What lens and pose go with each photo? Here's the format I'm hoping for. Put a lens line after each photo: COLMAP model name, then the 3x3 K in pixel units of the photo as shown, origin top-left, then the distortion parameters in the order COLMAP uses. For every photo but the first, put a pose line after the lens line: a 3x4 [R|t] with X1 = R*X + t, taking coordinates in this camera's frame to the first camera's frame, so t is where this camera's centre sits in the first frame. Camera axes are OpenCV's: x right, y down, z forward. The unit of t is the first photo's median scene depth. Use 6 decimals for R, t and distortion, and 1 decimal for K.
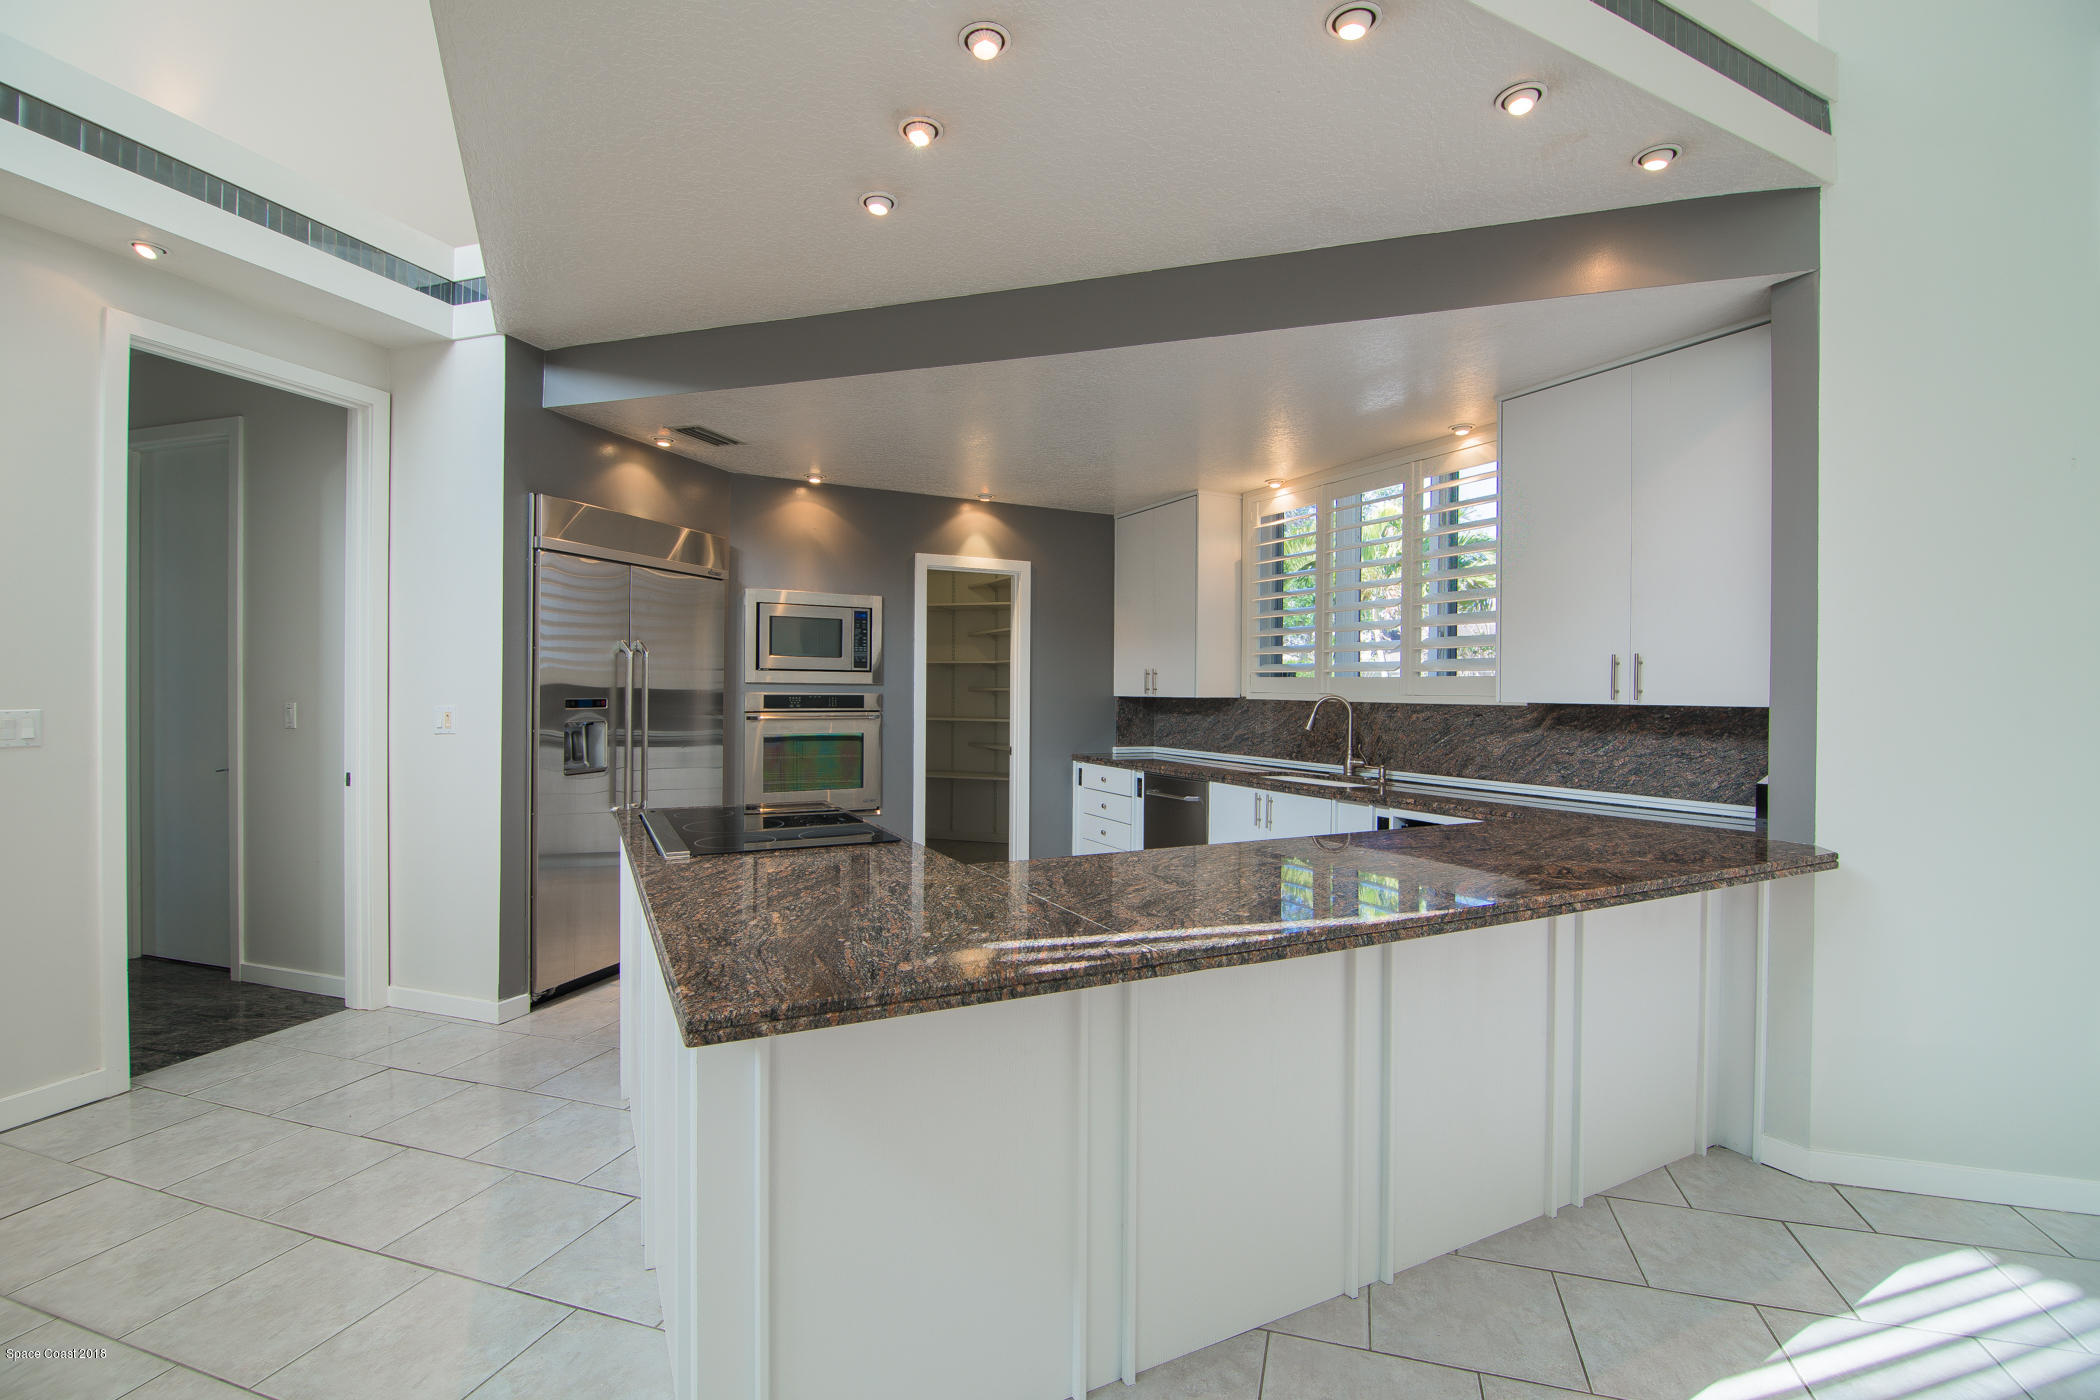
lens RADIAL K [[933.3, 0, 1036.6], [0, 933.3, 695.0], [0, 0, 1]] dist [-0.002081, -0.000174]
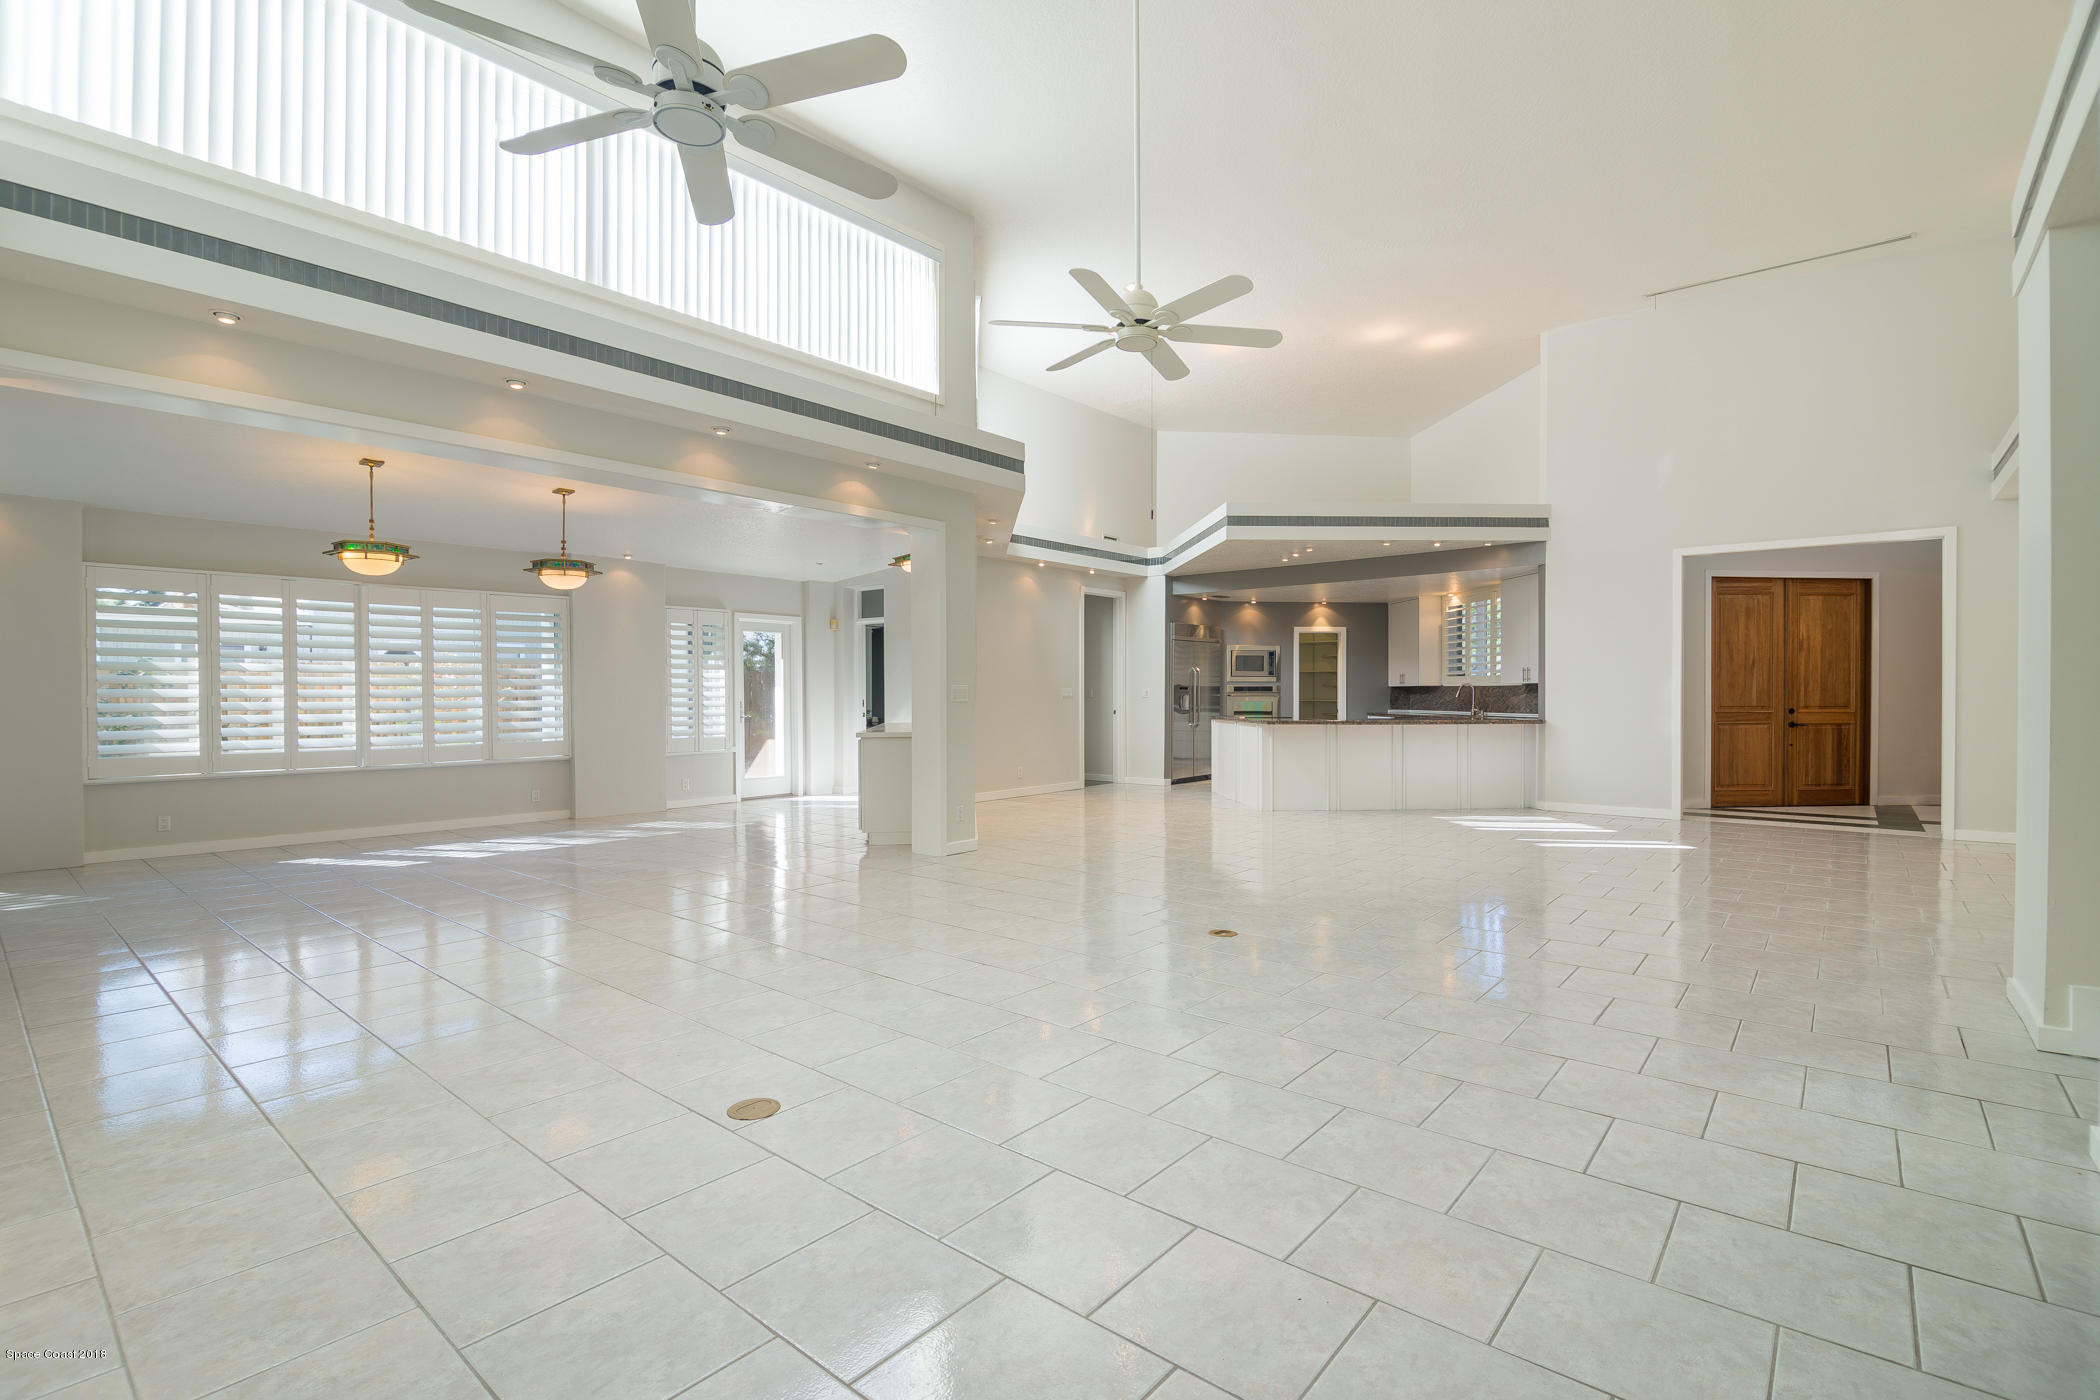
lens RADIAL K [[954.8, 0, 1042.8], [0, 954.8, 688.9], [0, 0, 1]] dist [0.022662, 0.000002]
pose [[0.928102, -0.008311, -0.372234, 0.193154], [0.004135, 0.999919, -0.012015, 0.035512], [0.372304, 0.009612, 0.928061, -1.588988]]
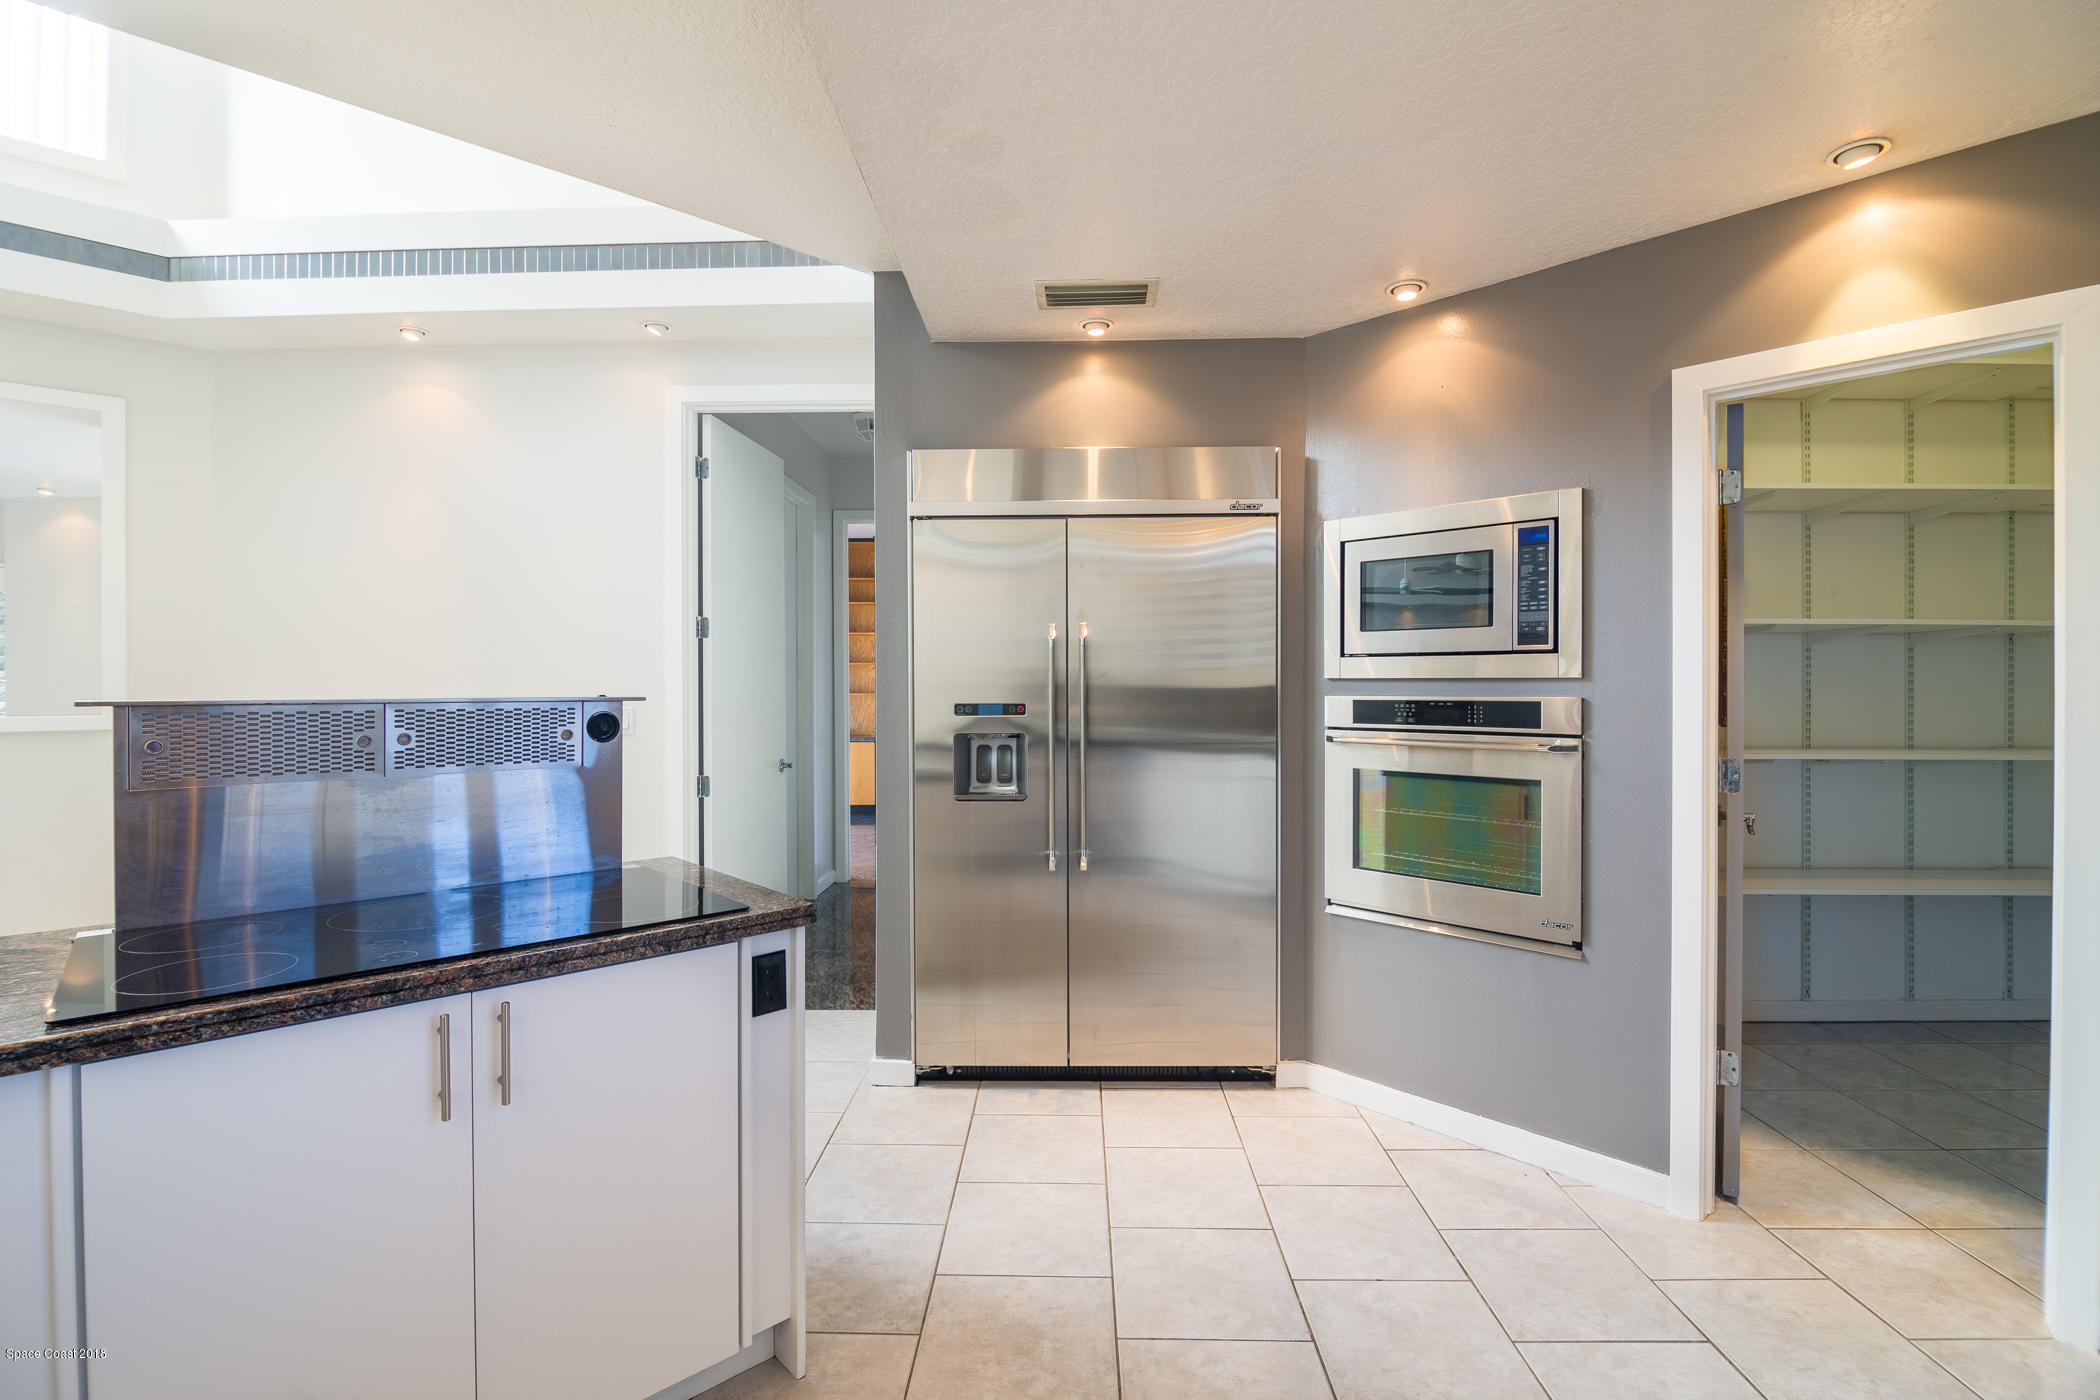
lens RADIAL K [[962.6, 0, 1050.4], [0, 962.6, 694.2], [0, 0, 1]] dist [-0.013073, -0.000171]
pose [[0.292404, 0.001752, -0.956293, 0.216446], [-0.002389, 0.999997, 0.001102, -0.003609], [0.956292, 0.001962, 0.292407, 0.629583]]
